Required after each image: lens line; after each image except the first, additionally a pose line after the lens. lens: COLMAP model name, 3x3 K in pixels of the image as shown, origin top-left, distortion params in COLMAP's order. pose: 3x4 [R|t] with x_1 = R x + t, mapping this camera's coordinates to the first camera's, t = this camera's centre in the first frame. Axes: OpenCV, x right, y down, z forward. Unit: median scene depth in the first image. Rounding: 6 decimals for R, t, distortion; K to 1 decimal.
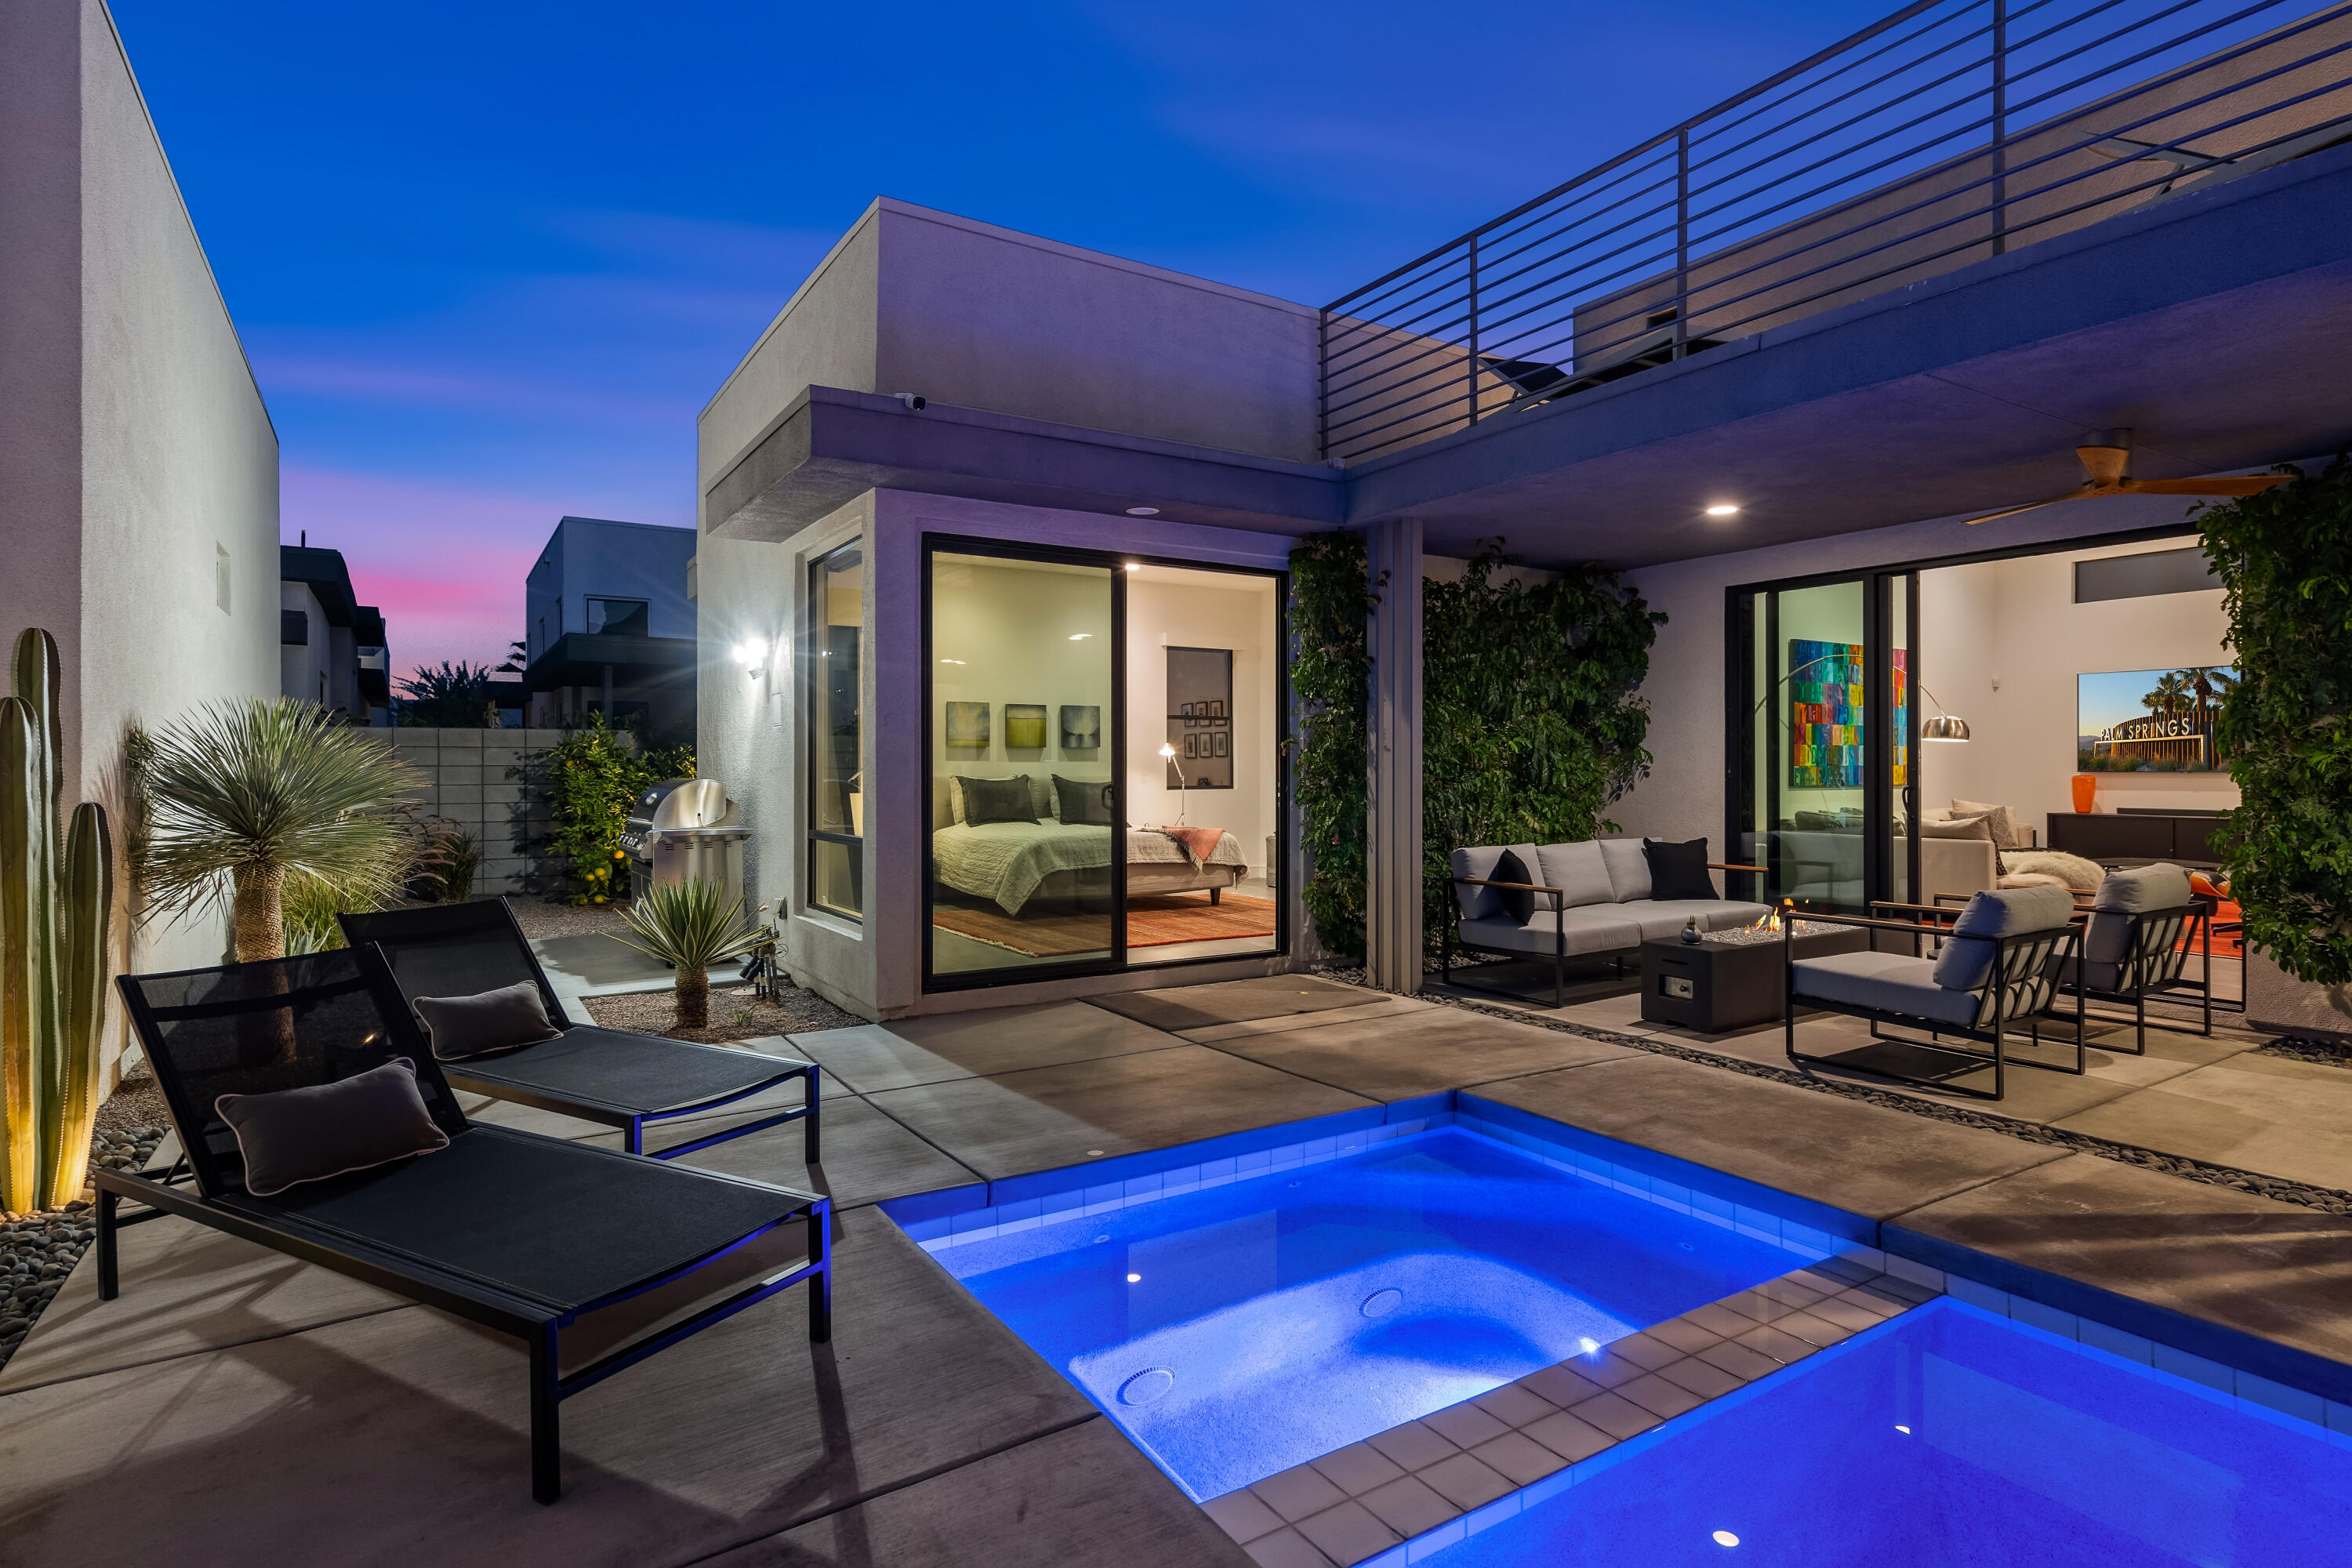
lens RADIAL K [[1221.8, 0, 1184.3], [0, 1221.8, 776.1], [0, 0, 1]] dist [0.013481, -0.000008]
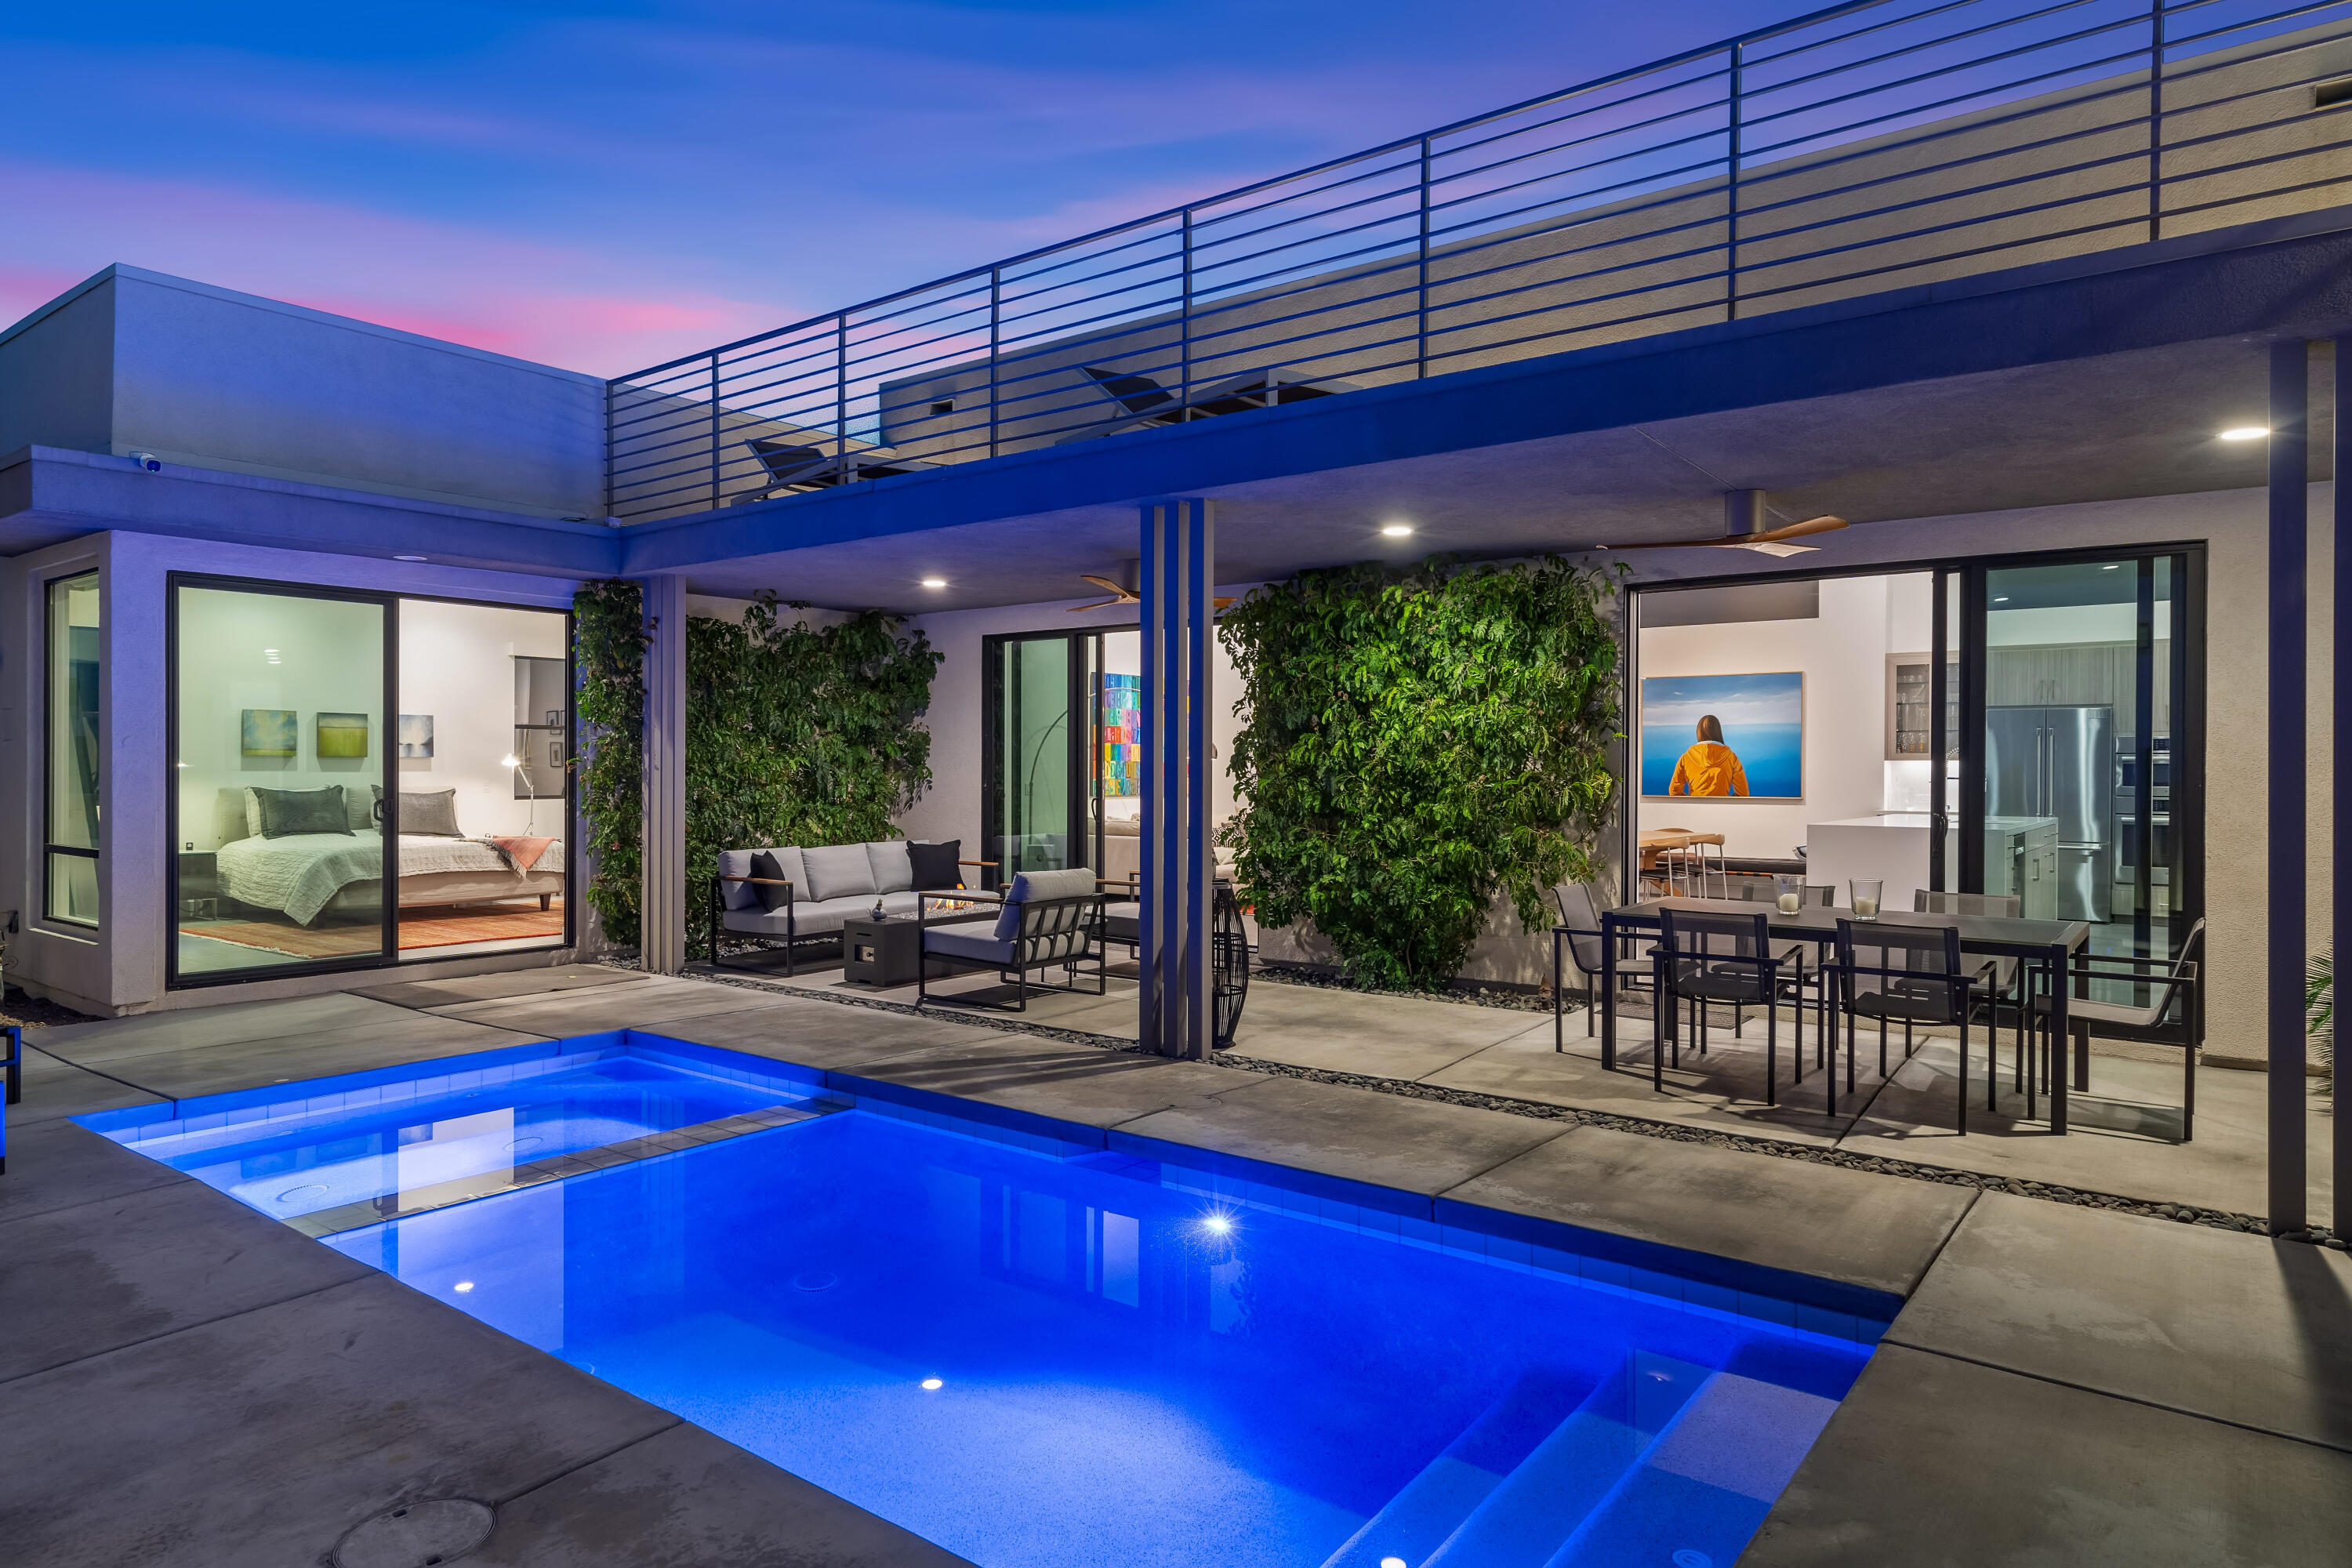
lens RADIAL K [[1351.8, 0, 1184.1], [0, 1351.8, 781.5], [0, 0, 1]] dist [0.010262, 0.003217]
pose [[0.932820, 0.002465, 0.360335, 0.161444], [-0.003355, 0.999993, 0.001844, -0.012642], [-0.360328, -0.002929, 0.932821, -0.383249]]
